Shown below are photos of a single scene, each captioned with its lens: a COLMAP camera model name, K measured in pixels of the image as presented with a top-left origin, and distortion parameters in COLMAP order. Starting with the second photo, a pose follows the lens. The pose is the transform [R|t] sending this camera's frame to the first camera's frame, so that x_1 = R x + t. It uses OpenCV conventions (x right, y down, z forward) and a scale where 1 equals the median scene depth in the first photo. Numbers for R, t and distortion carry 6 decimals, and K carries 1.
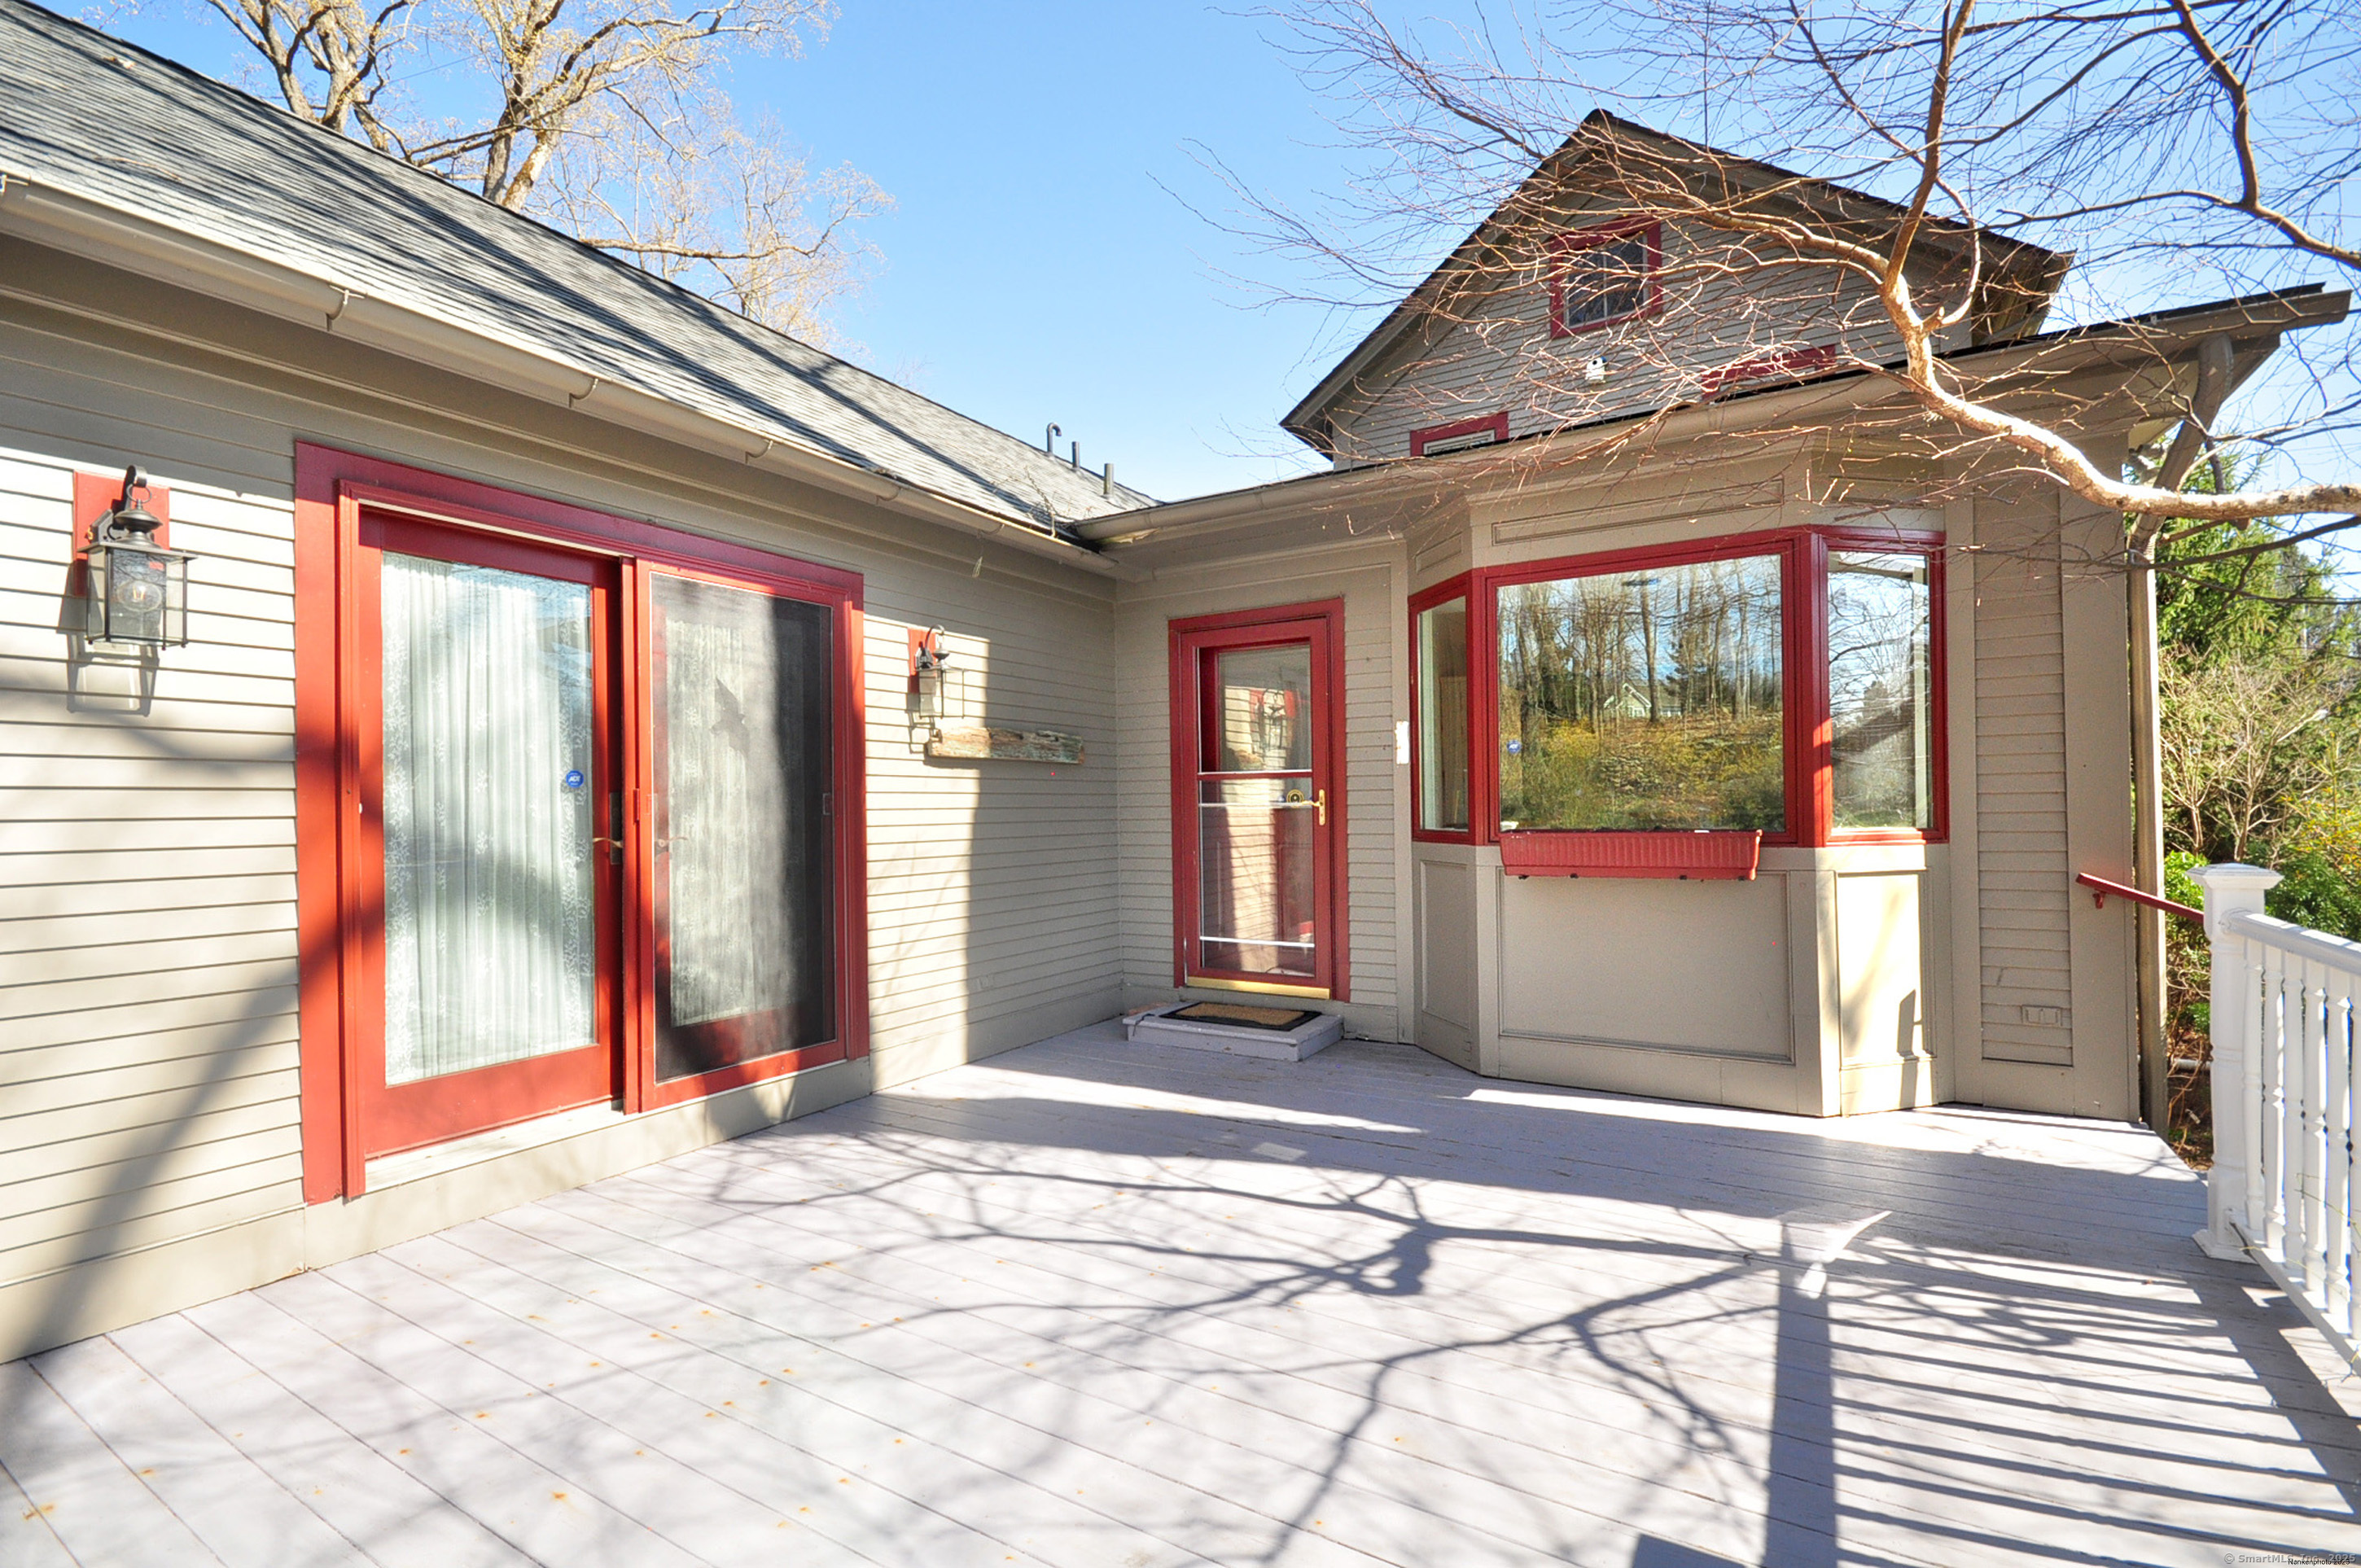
lens RADIAL K [[1050.5, 0, 1176.7], [0, 1050.5, 788.9], [0, 0, 1]] dist [0.004151, -0.002311]
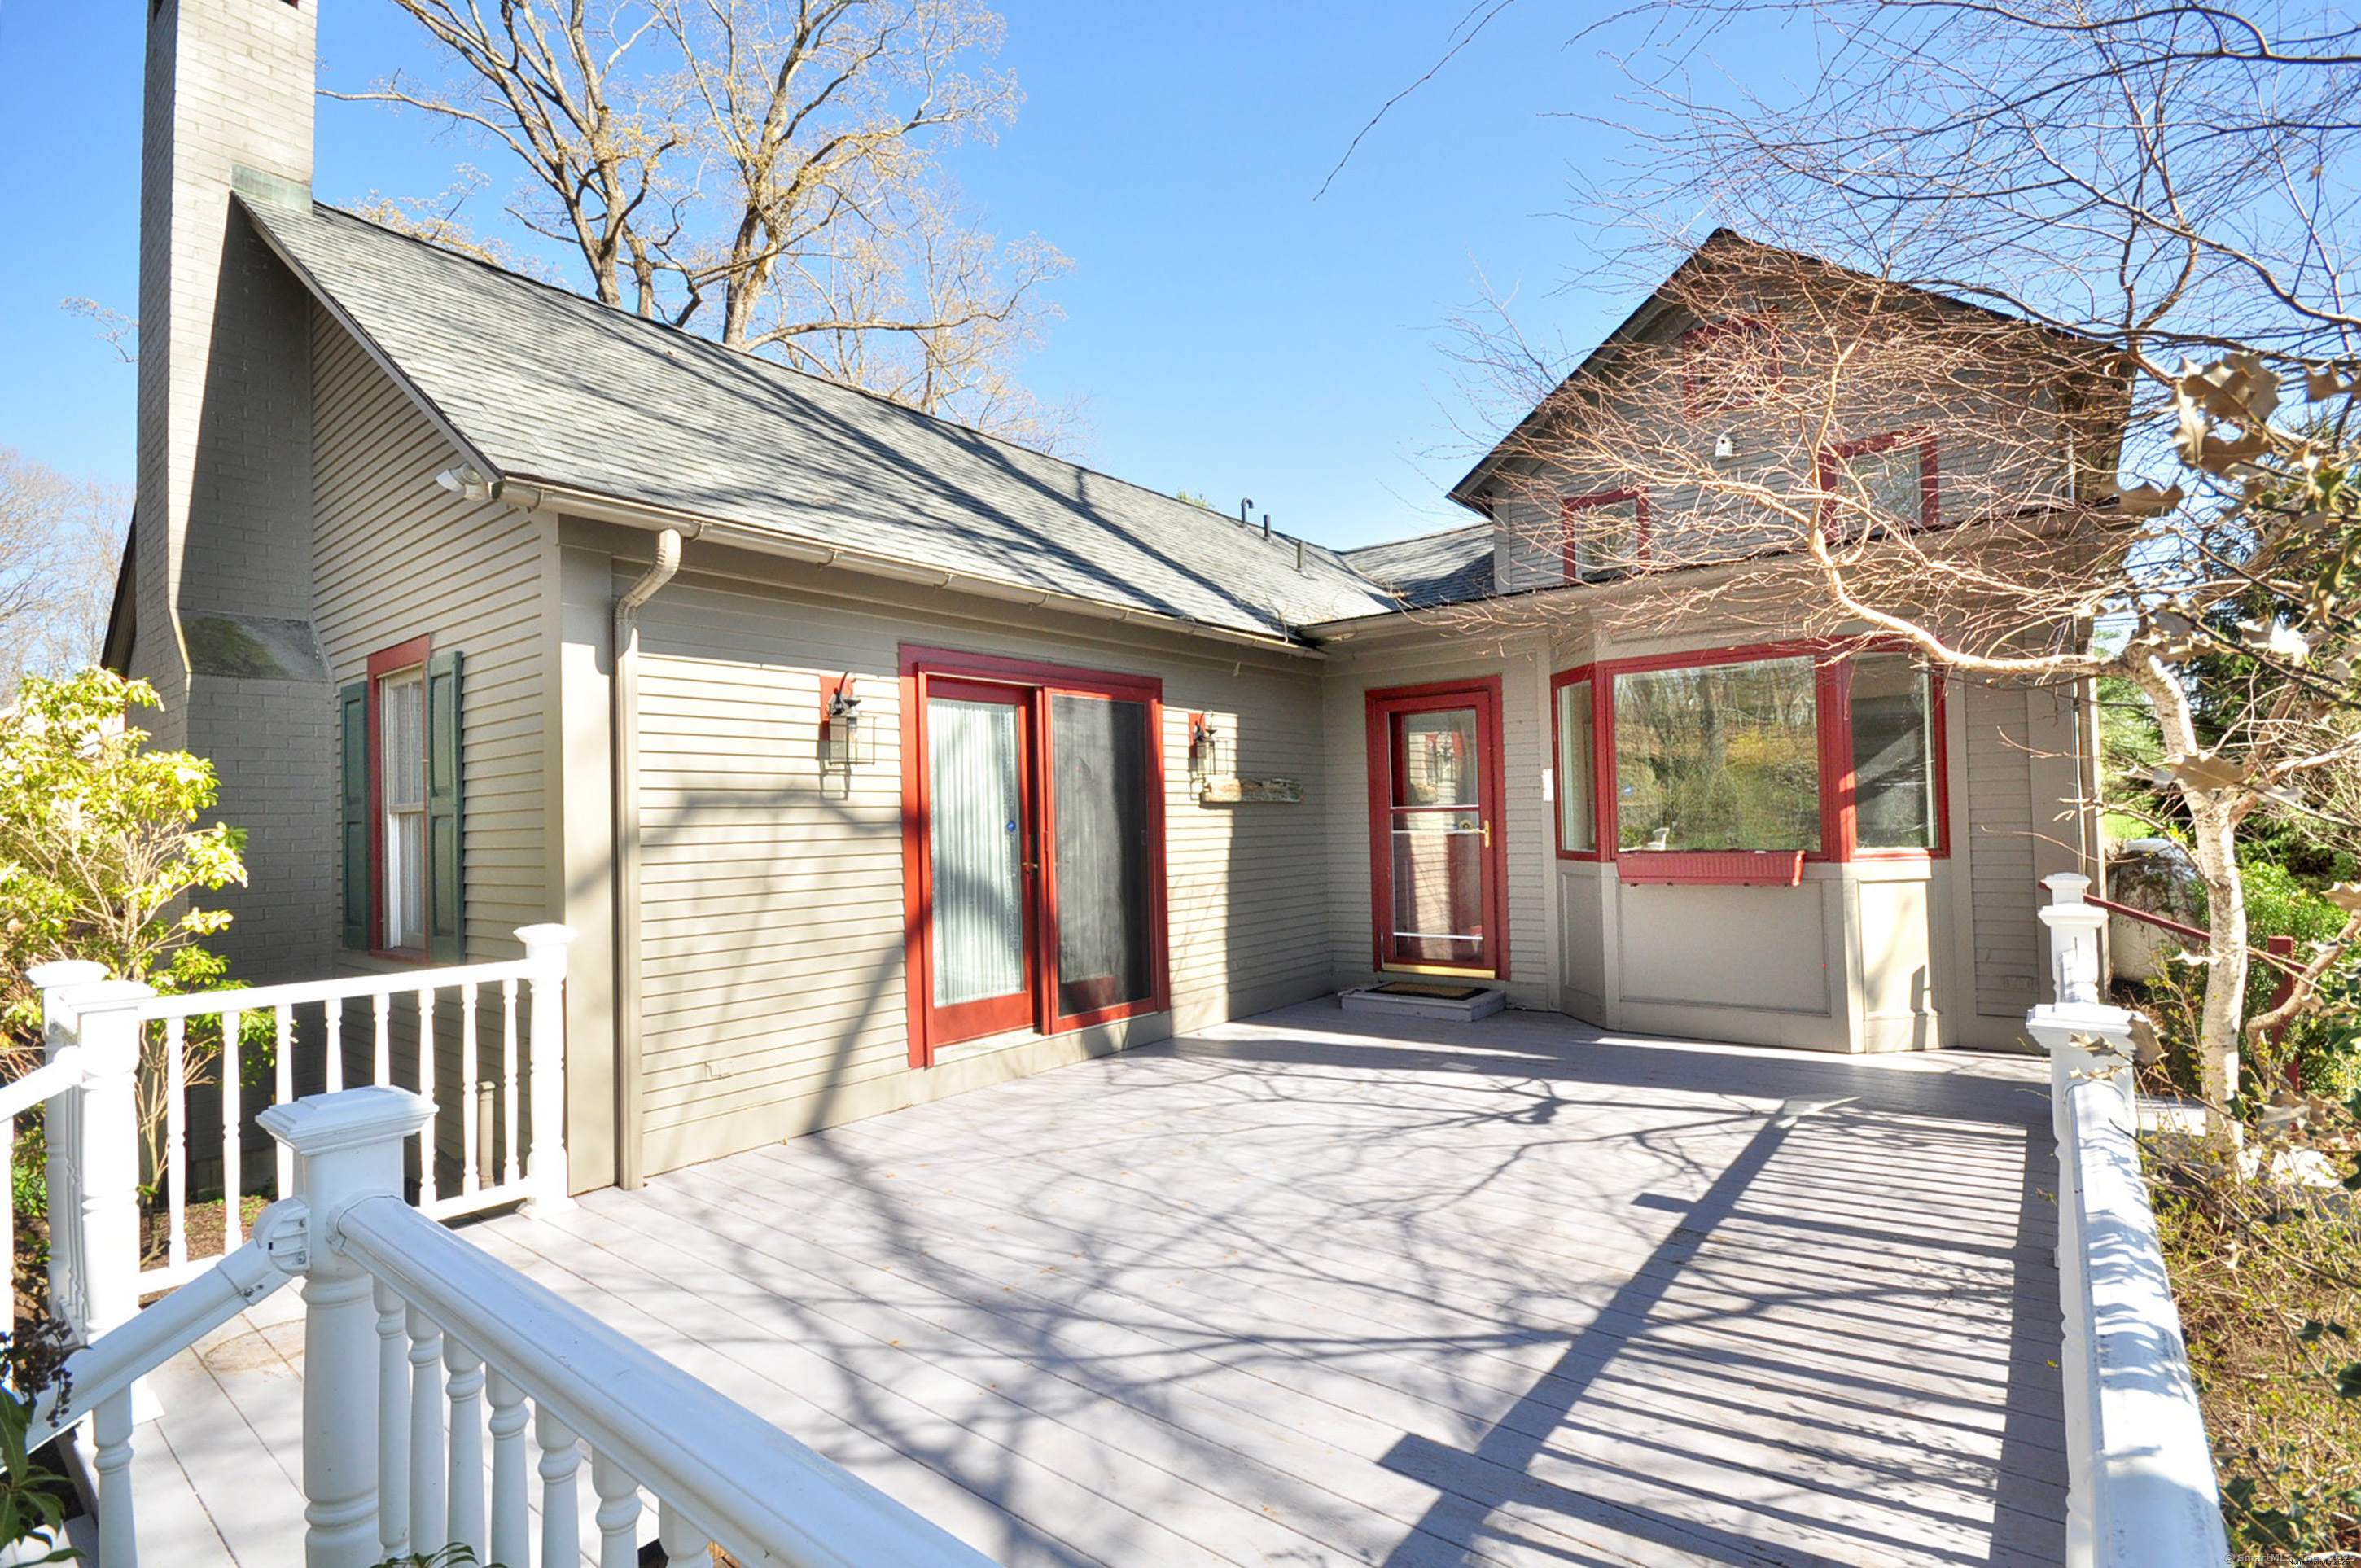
lens RADIAL K [[1050.5, 0, 1224.4], [0, 1050.5, 798.6], [0, 0, 1]] dist [0.004151, -0.002311]
pose [[0.993965, -0.013436, -0.108870, -0.067242], [0.012953, 0.999903, -0.005148, -0.035745], [0.108929, 0.003707, 0.994043, -0.517750]]
